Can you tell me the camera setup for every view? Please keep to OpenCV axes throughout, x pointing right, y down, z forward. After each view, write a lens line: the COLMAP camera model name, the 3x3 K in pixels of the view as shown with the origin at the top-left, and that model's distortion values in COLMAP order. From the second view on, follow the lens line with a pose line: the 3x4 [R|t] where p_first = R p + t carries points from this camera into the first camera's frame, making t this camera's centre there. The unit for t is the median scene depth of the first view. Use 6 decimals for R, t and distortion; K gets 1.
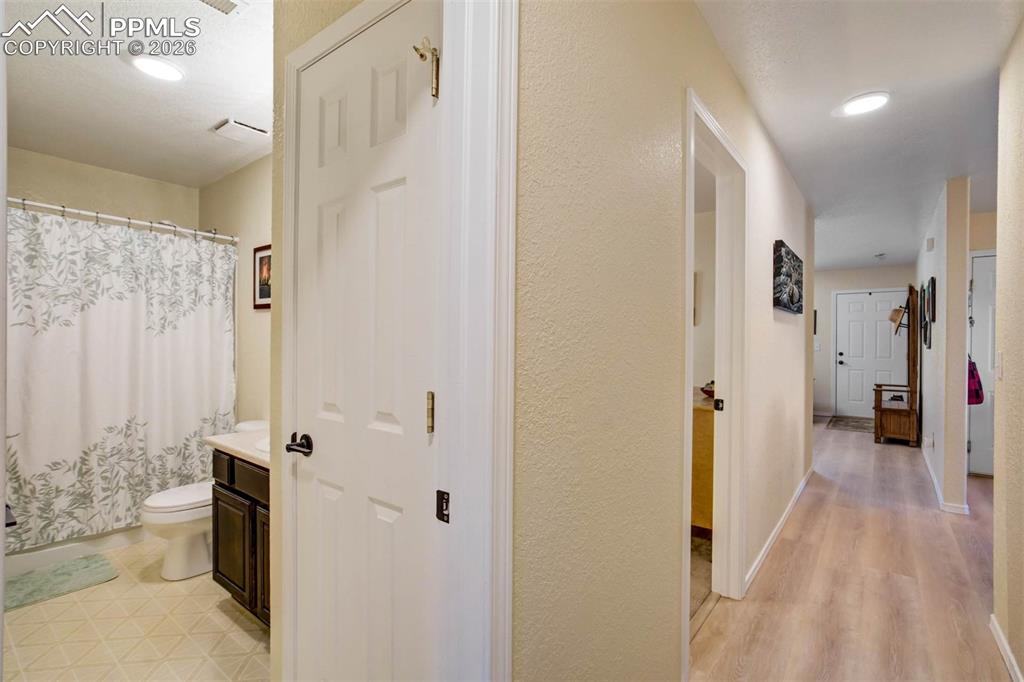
lens RADIAL K [[478.2, 0, 515.2], [0, 478.2, 341.3], [0, 0, 1]] dist [-0.042894, 0.020007]
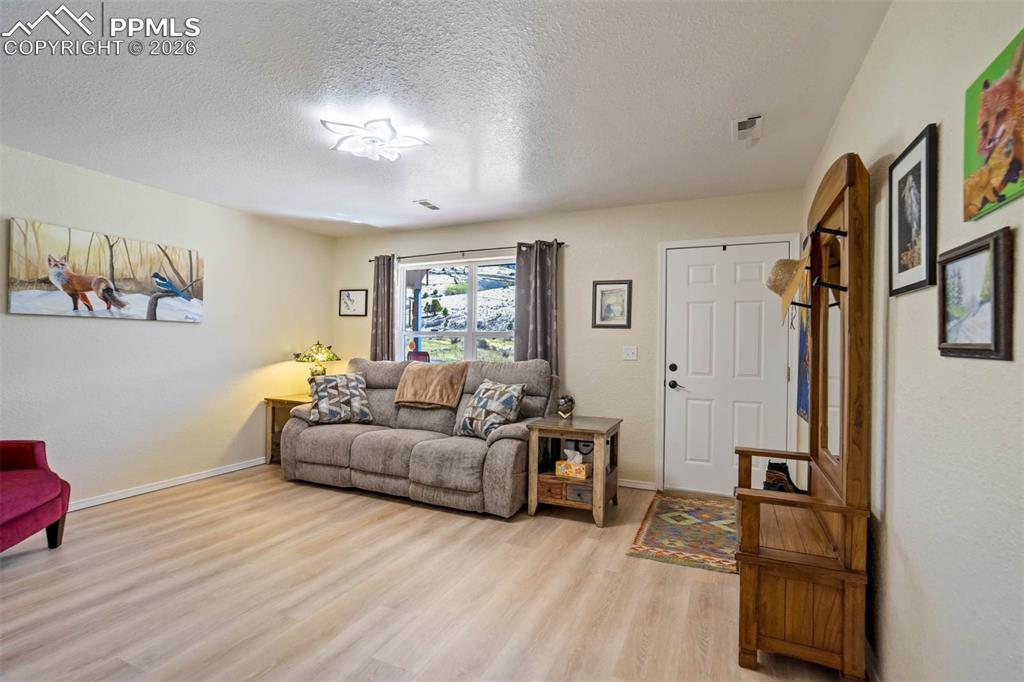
lens RADIAL K [[478.2, 0, 515.2], [0, 478.2, 341.3], [0, 0, 1]] dist [-0.042894, 0.020007]
pose [[0.970499, 0.007870, 0.240975, 0.545263], [-0.007615, 0.999969, -0.001989, 0.001493], [-0.240983, 0.000095, 0.970529, 0.733968]]
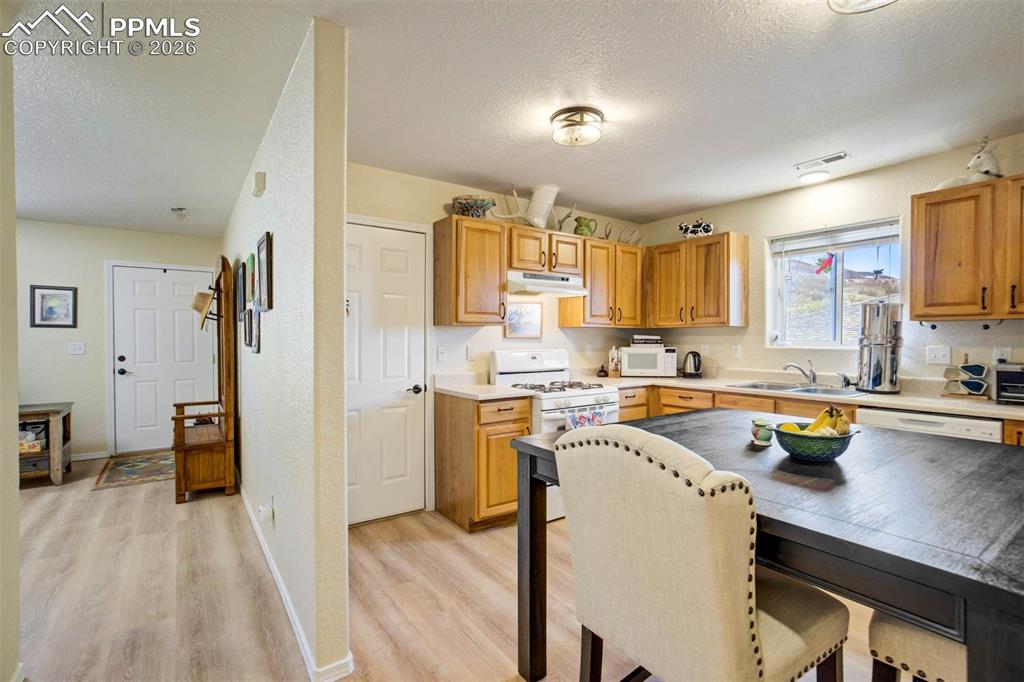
lens RADIAL K [[478.2, 0, 515.2], [0, 478.2, 341.3], [0, 0, 1]] dist [-0.042894, 0.020007]
pose [[0.283840, -0.018678, 0.958690, 0.302695], [0.004573, 0.999825, 0.018126, -0.008497], [-0.958861, -0.000761, 0.283876, 0.393297]]
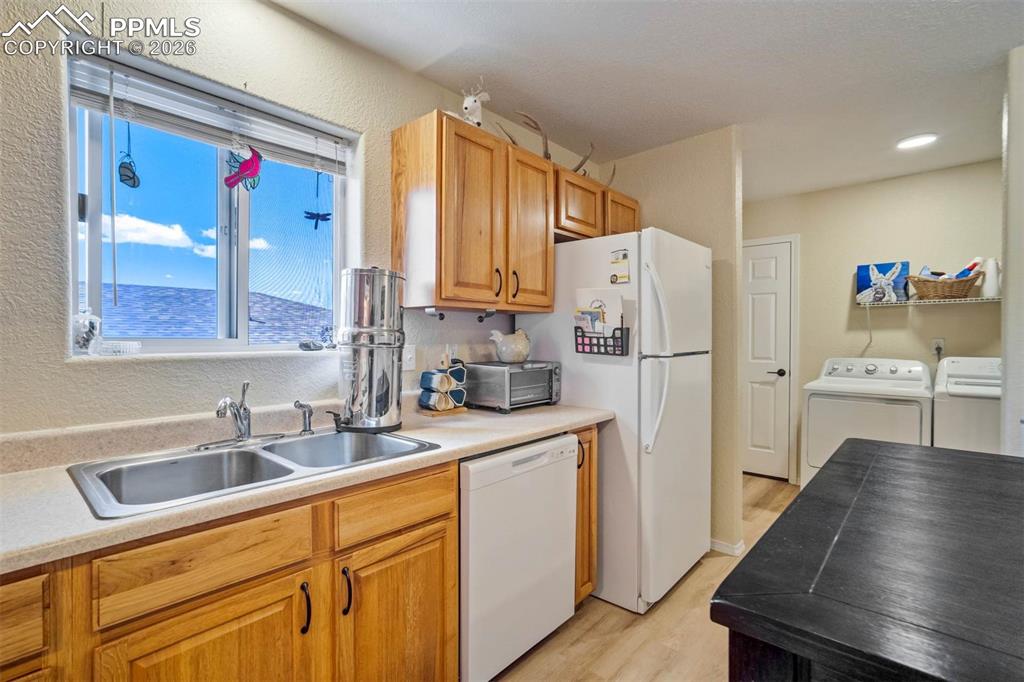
lens RADIAL K [[476.6, 0, 509.9], [0, 476.6, 342.7], [0, 0, 1]] dist [-0.036205, 0.020214]
pose [[-0.997417, -0.007185, 0.071475, 0.821995], [-0.006289, 0.999899, 0.012754, 0.001119], [-0.071559, 0.012272, -0.997361, 0.447638]]
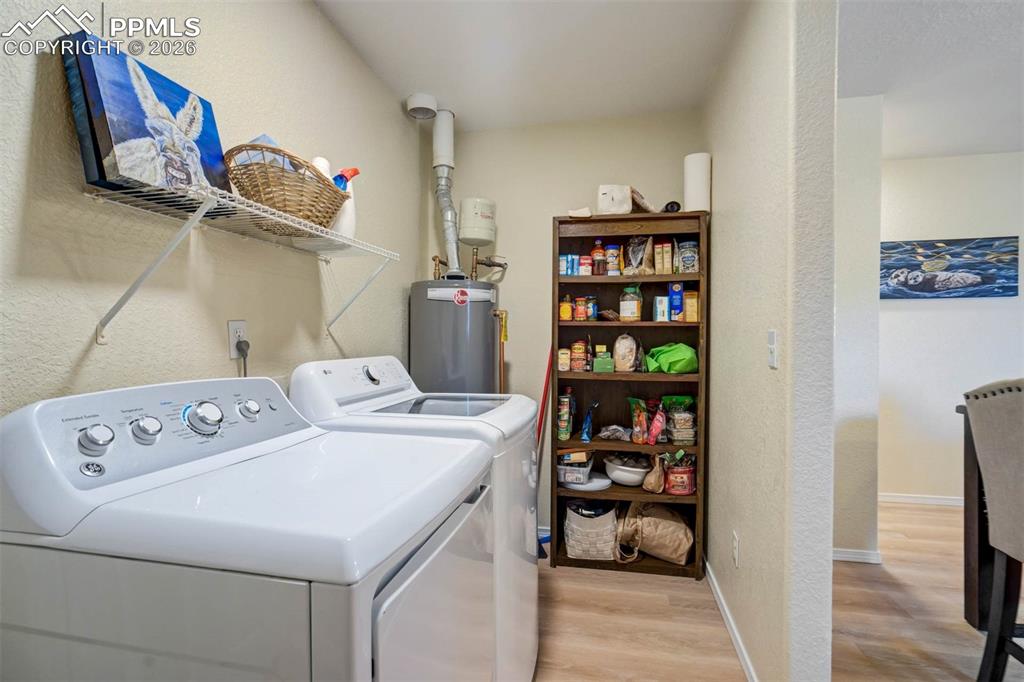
lens RADIAL K [[478.2, 0, 515.2], [0, 478.2, 341.3], [0, 0, 1]] dist [-0.042894, 0.020007]
pose [[0.445716, -0.002554, -0.895171, 0.615496], [0.005344, 0.999986, -0.000192, 0.011565], [0.895158, -0.004698, 0.445723, -0.151485]]
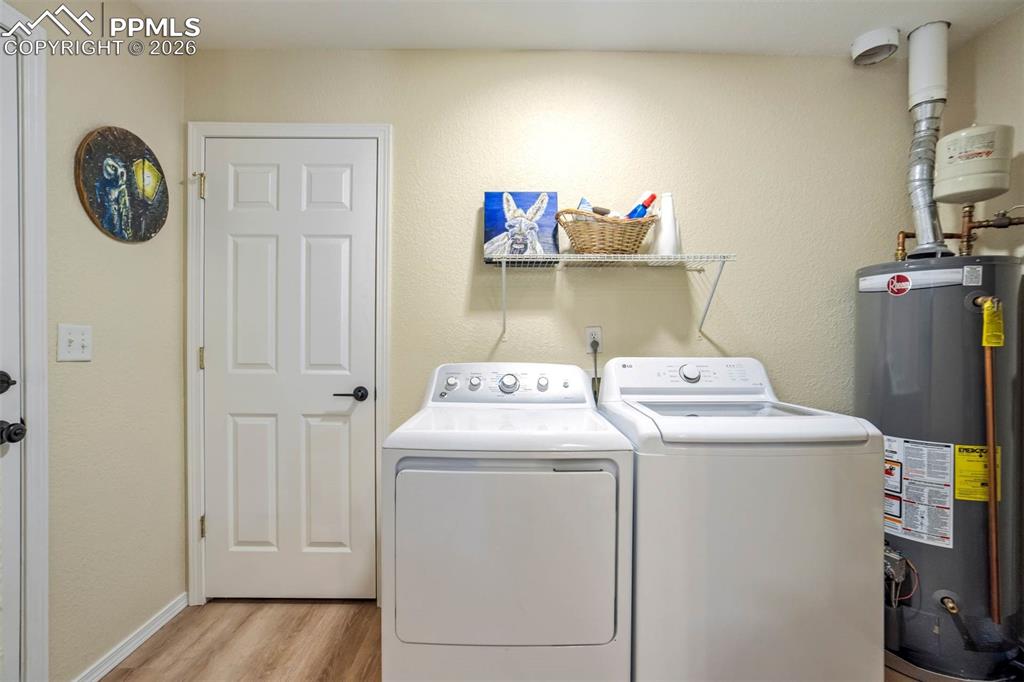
lens RADIAL K [[478.2, 0, 515.2], [0, 478.2, 341.3], [0, 0, 1]] dist [-0.042894, 0.020007]
pose [[-0.780109, -0.007399, -0.625600, 0.602549], [-0.009466, 0.999955, -0.000023, 0.011550], [0.625572, 0.005904, -0.780144, 0.071109]]
